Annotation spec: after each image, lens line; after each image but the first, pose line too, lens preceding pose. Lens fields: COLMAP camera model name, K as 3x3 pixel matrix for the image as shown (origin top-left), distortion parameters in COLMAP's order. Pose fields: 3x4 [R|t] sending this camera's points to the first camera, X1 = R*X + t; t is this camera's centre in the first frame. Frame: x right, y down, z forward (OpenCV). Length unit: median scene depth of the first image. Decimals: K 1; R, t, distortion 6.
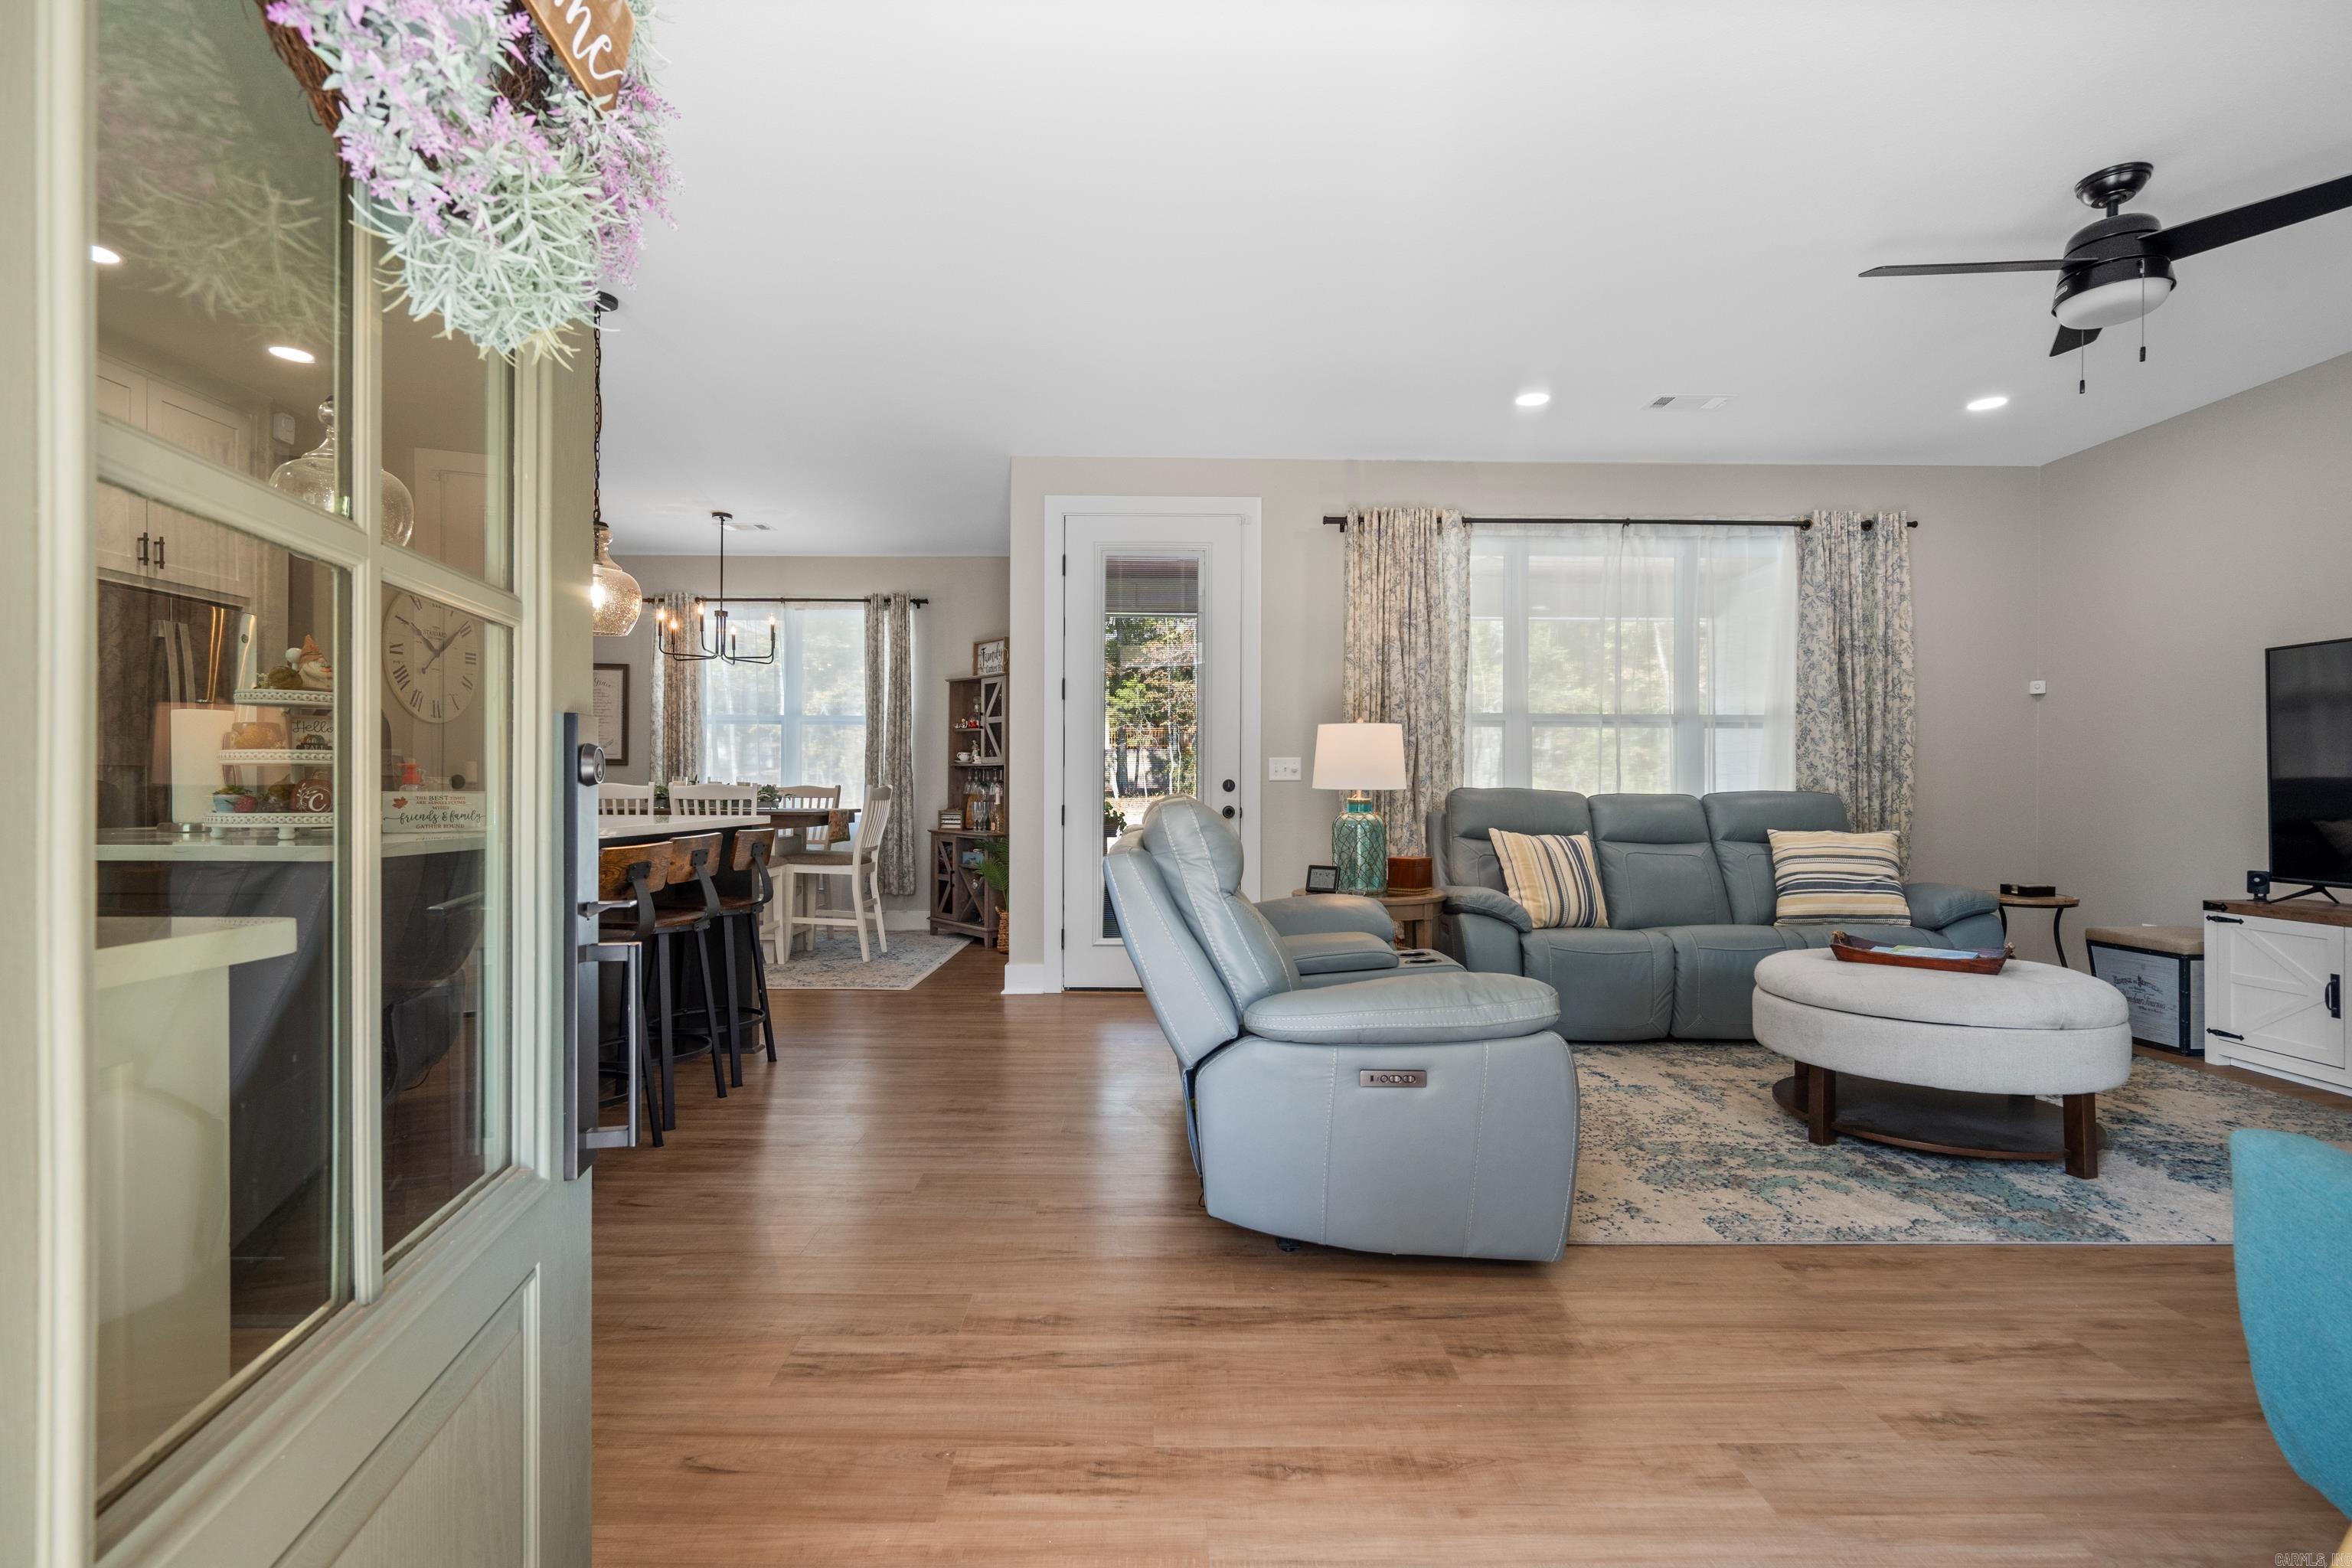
lens RADIAL K [[1082.5, 0, 1172.1], [0, 1082.5, 793.8], [0, 0, 1]] dist [-0.001790, 0.000067]
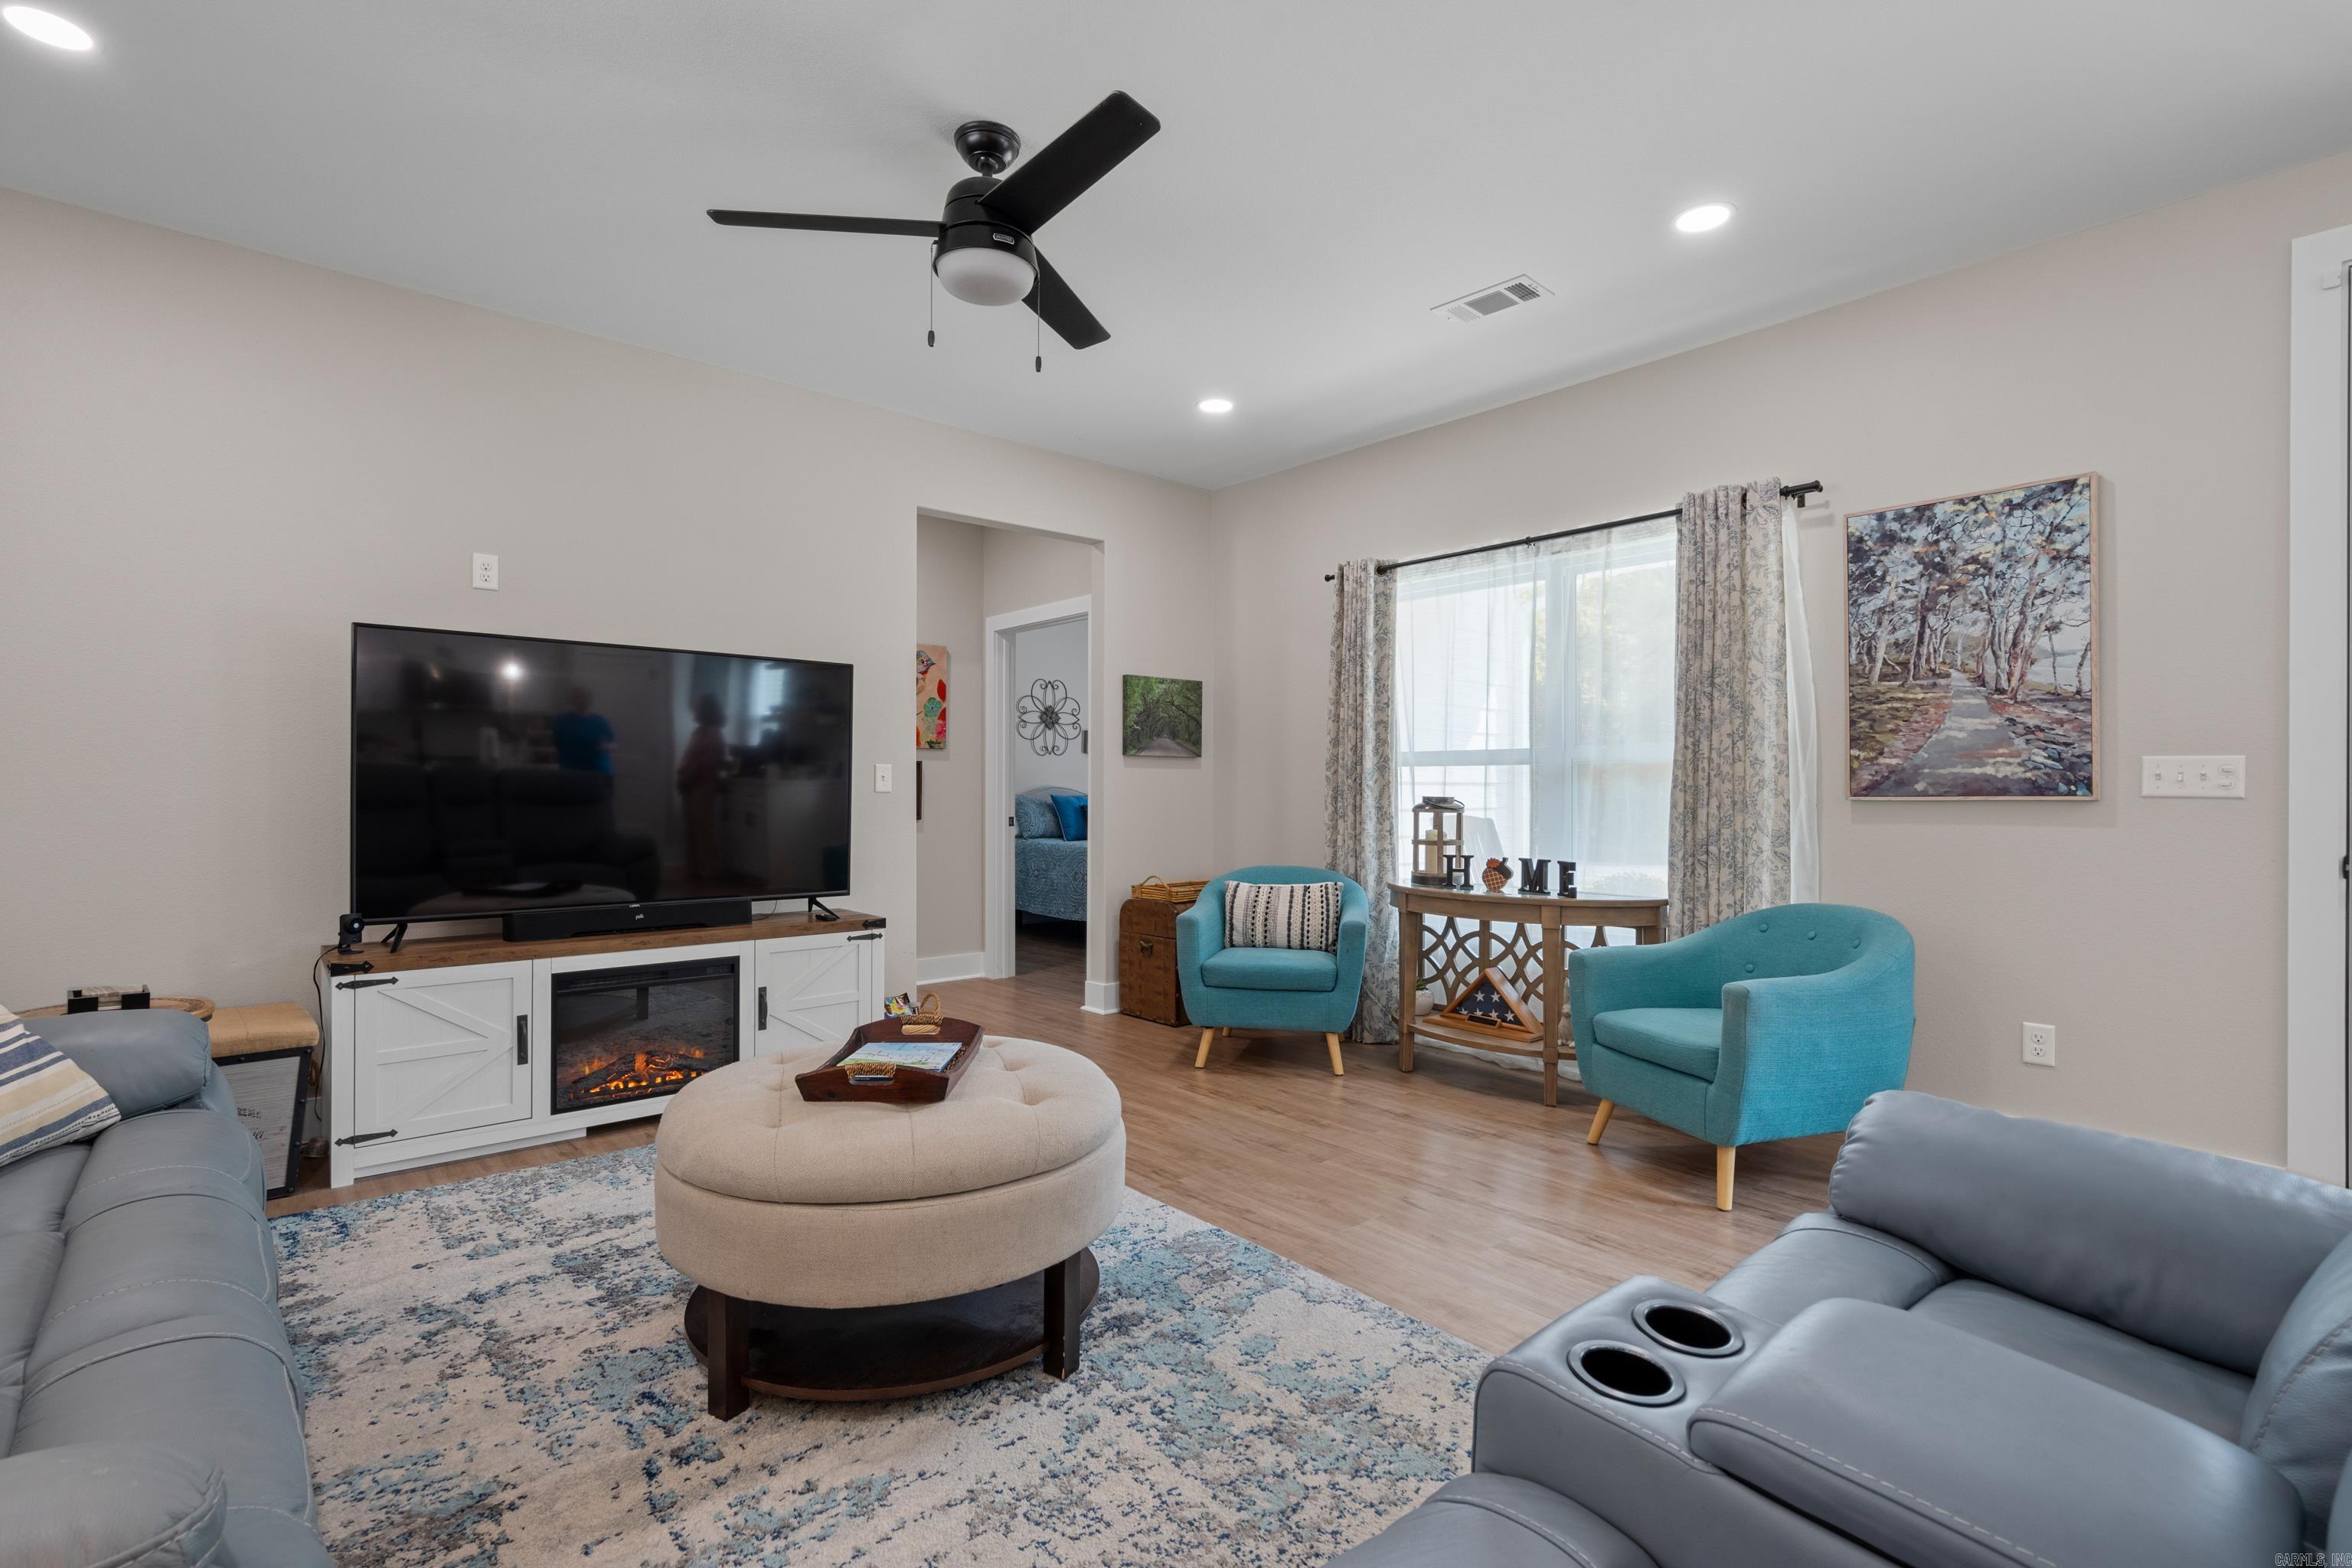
lens RADIAL K [[1082.5, 0, 1172.1], [0, 1082.5, 793.8], [0, 0, 1]] dist [-0.001790, 0.000067]
pose [[-0.646000, -0.007986, 0.763296, 0.039395], [-0.002150, 0.999960, 0.008642, -0.015688], [-0.763335, 0.003942, -0.645991, 0.790515]]
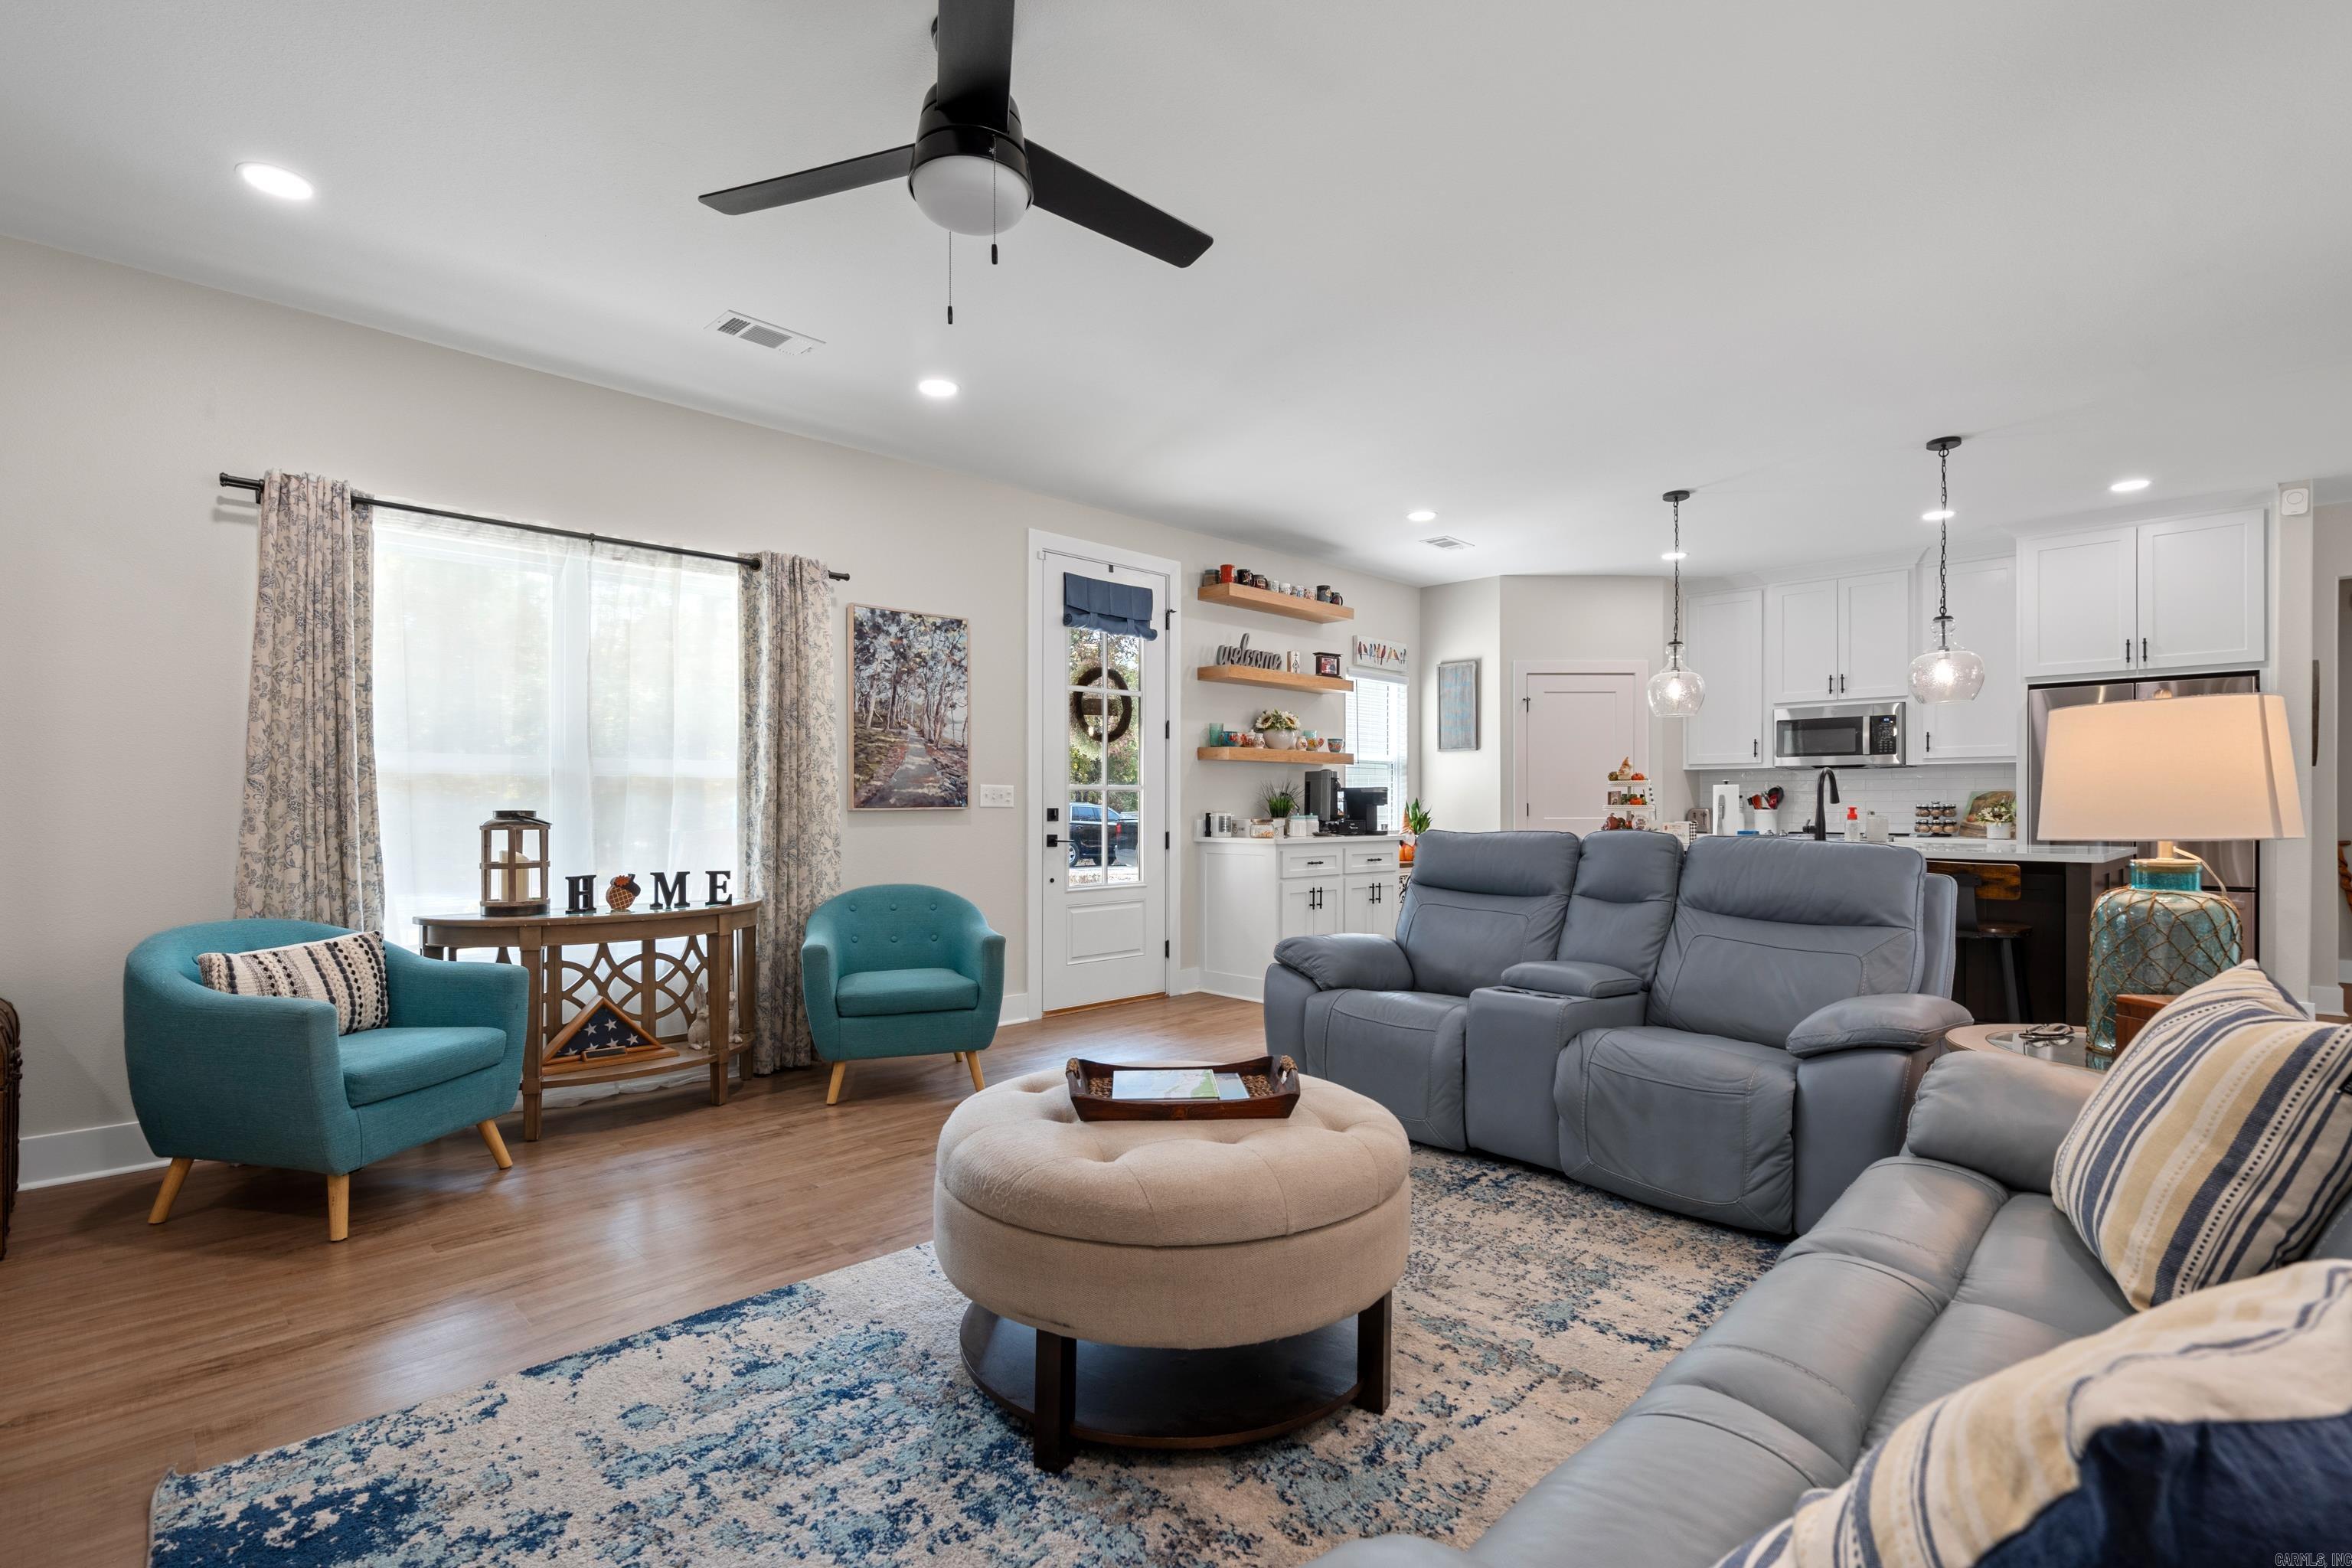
lens RADIAL K [[1084.8, 0, 1163.5], [0, 1084.8, 805.5], [0, 0, 1]] dist [0.000468, 0.000151]
pose [[-0.729925, -0.003776, -0.683517, 0.697323], [-0.008213, 0.999961, 0.003246, -0.016343], [0.683478, 0.007984, -0.729927, 0.891964]]
